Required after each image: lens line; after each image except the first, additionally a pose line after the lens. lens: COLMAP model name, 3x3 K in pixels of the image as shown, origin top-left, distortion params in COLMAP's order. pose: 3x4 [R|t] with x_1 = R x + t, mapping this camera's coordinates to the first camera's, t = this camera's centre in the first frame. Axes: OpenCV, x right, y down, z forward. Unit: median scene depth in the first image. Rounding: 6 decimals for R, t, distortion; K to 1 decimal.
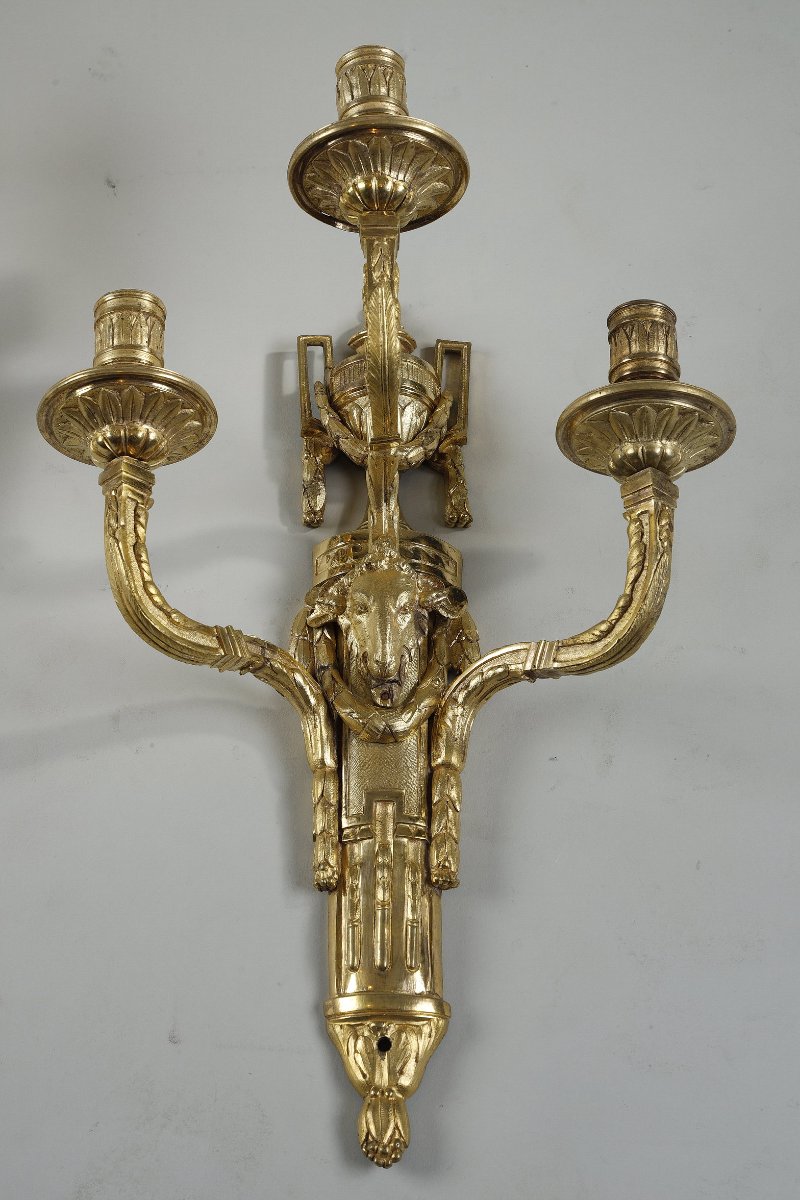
lens RADIAL K [[2653.5, 0, 424.2], [0, 2653.5, 643.2], [0, 0, 1]] dist [-0.087027, 0.000000]
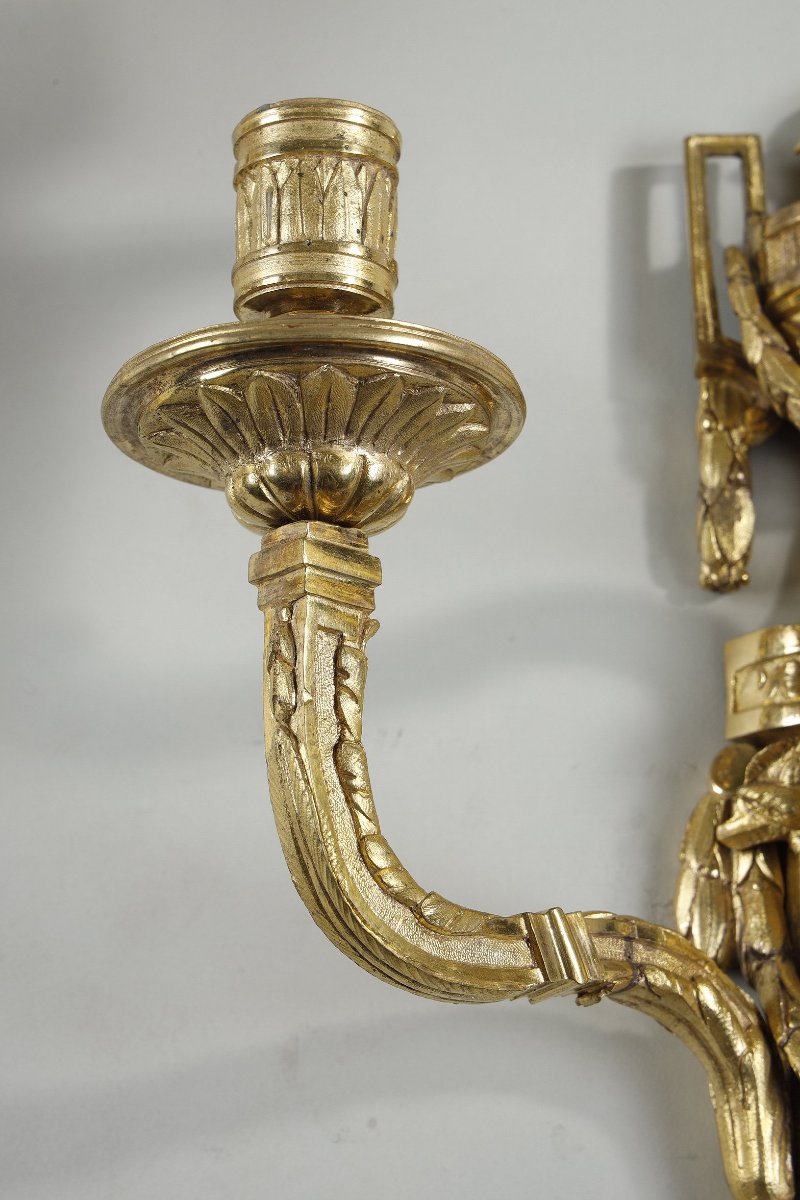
lens RADIAL K [[3491.3, 0, 405.1], [0, 3491.3, 600.6], [0, 0, 1]] dist [-0.042051, 0.000000]
pose [[0.997511, 0.009450, -0.069873, -0.057719], [0.001403, 0.988123, 0.153661, -0.140607], [0.070495, -0.153376, 0.985650, 0.441140]]
